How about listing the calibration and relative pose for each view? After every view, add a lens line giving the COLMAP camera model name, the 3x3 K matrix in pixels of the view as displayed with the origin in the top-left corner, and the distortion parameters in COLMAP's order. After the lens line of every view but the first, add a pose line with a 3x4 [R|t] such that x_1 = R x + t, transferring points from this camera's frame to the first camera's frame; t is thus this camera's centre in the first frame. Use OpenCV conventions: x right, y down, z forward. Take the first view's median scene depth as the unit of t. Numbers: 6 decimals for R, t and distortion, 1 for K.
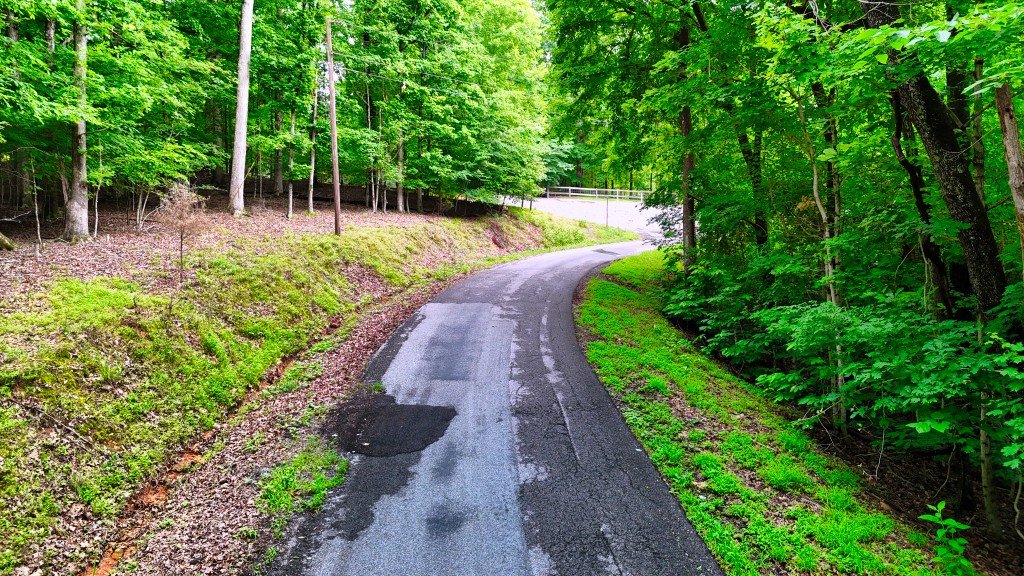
lens RADIAL K [[736.0, 0, 516.4], [0, 736.0, 295.8], [0, 0, 1]] dist [0.063501, -0.067001]
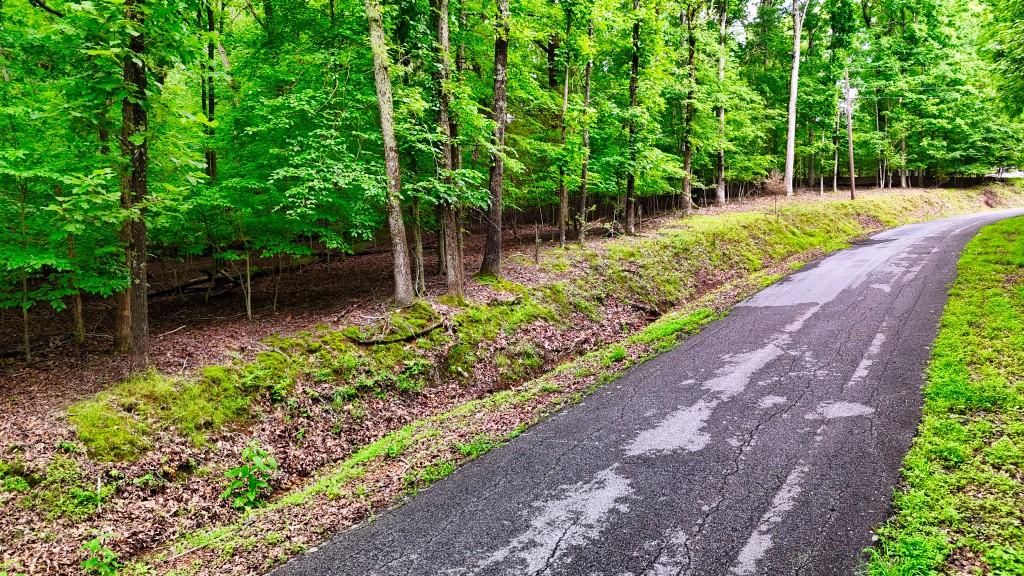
lens RADIAL K [[736.0, 0, 513.6], [0, 736.0, 289.9], [0, 0, 1]] dist [0.063501, -0.067001]
pose [[0.780840, -0.016377, -0.624516, 0.147070], [-0.004008, 0.999504, -0.031222, 0.129493], [0.624718, 0.026882, 0.780387, -0.559998]]
